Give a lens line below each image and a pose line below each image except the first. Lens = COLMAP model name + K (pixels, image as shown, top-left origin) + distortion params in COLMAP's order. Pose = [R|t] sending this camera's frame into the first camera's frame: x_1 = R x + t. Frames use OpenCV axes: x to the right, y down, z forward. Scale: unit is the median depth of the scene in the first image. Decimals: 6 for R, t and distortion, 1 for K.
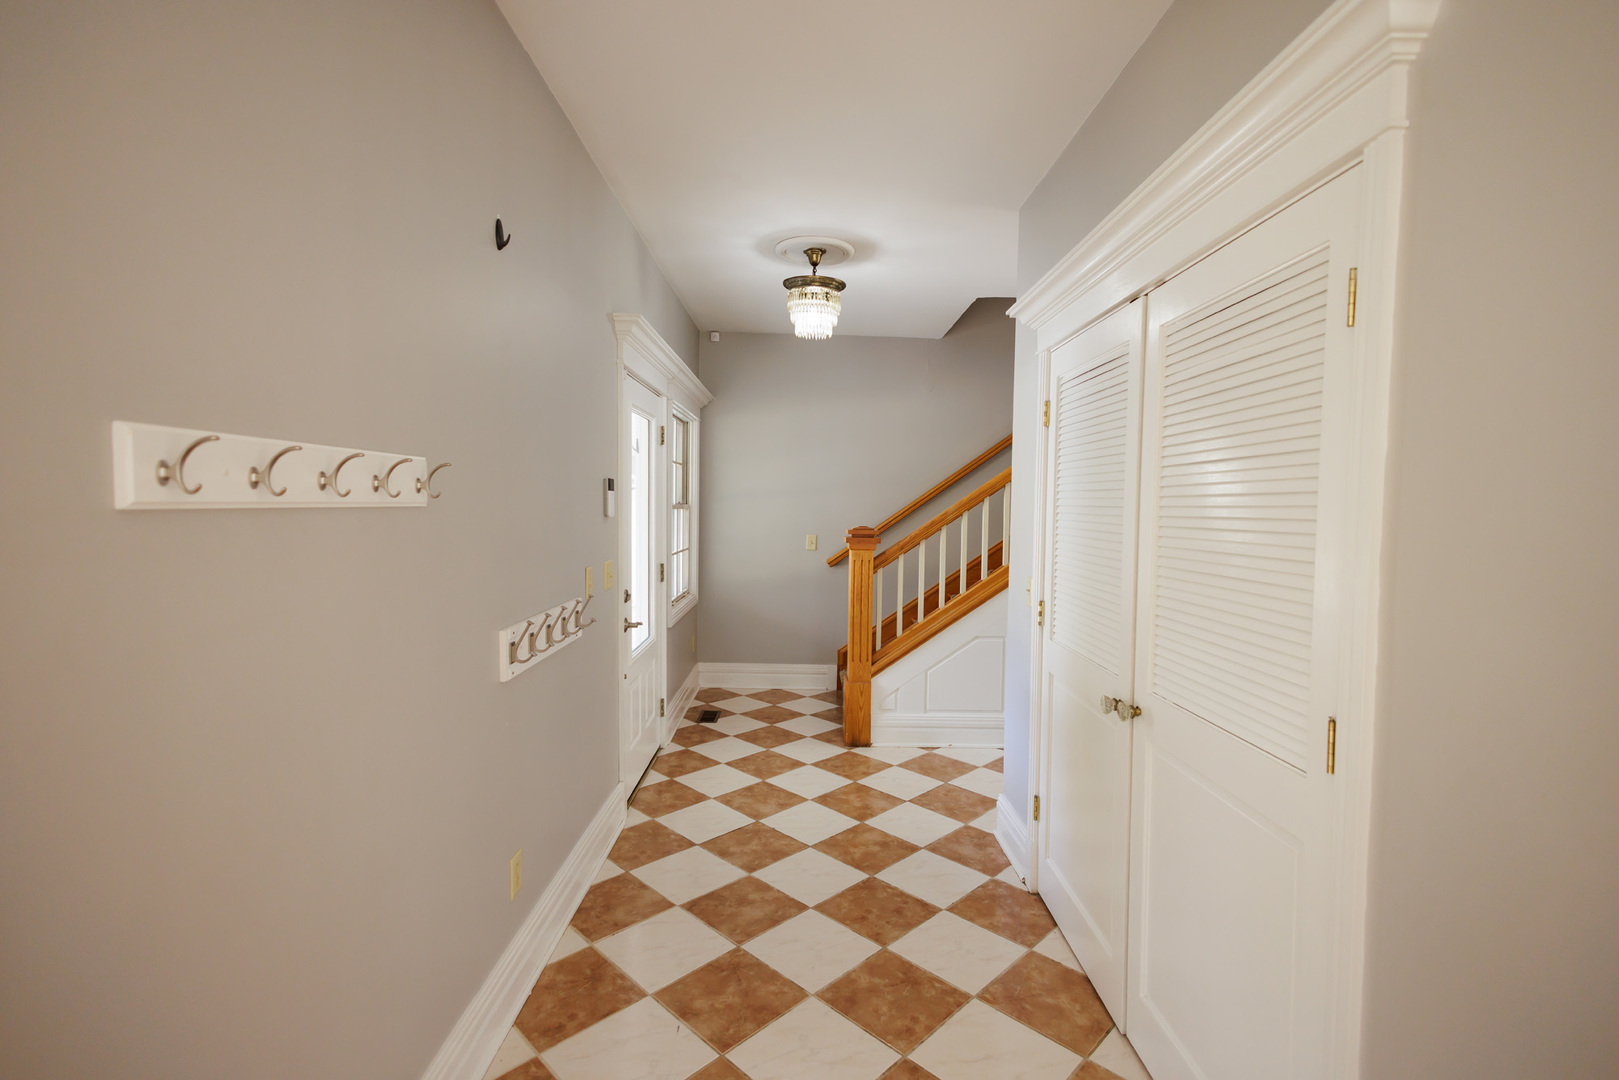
lens RADIAL K [[736.8, 0, 804.7], [0, 736.8, 536.2], [0, 0, 1]] dist [0.004578, 0.000107]
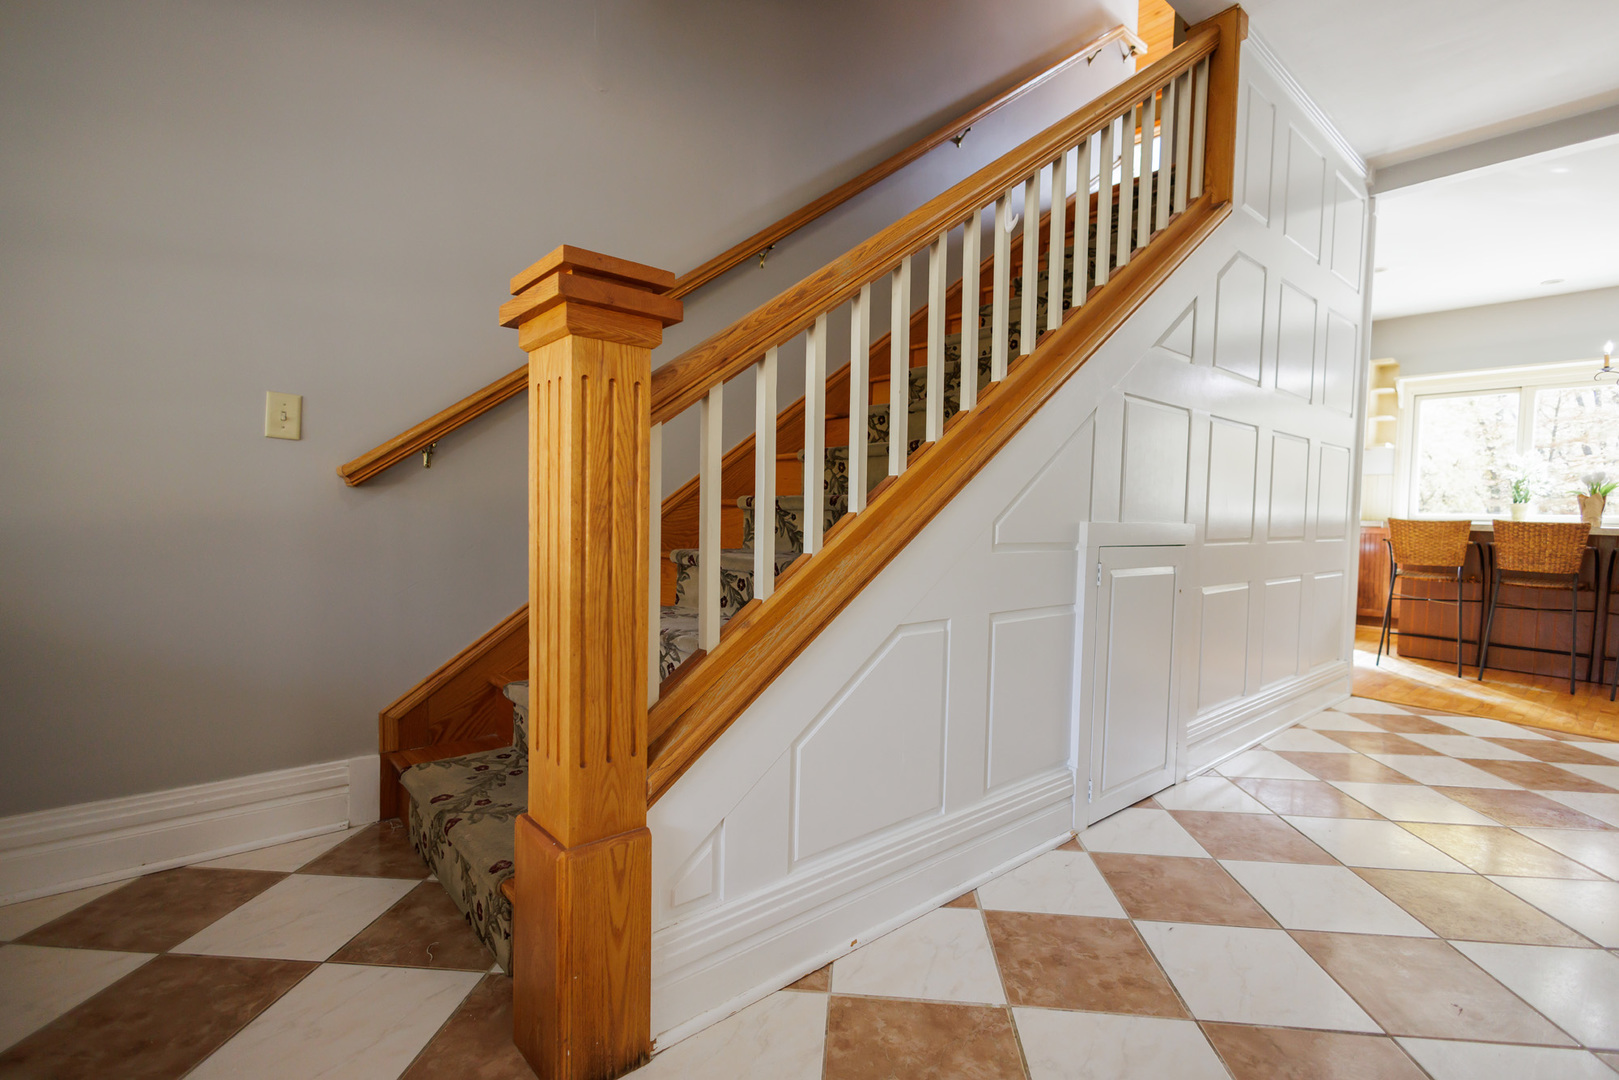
lens RADIAL K [[750.9, 0, 815.6], [0, 750.9, 543.1], [0, 0, 1]] dist [0.001068, 0.000515]
pose [[0.755650, -0.020086, 0.654668, -0.044232], [0.018168, 0.999788, 0.009705, 0.089871], [-0.654724, 0.004560, 0.755854, 0.740775]]
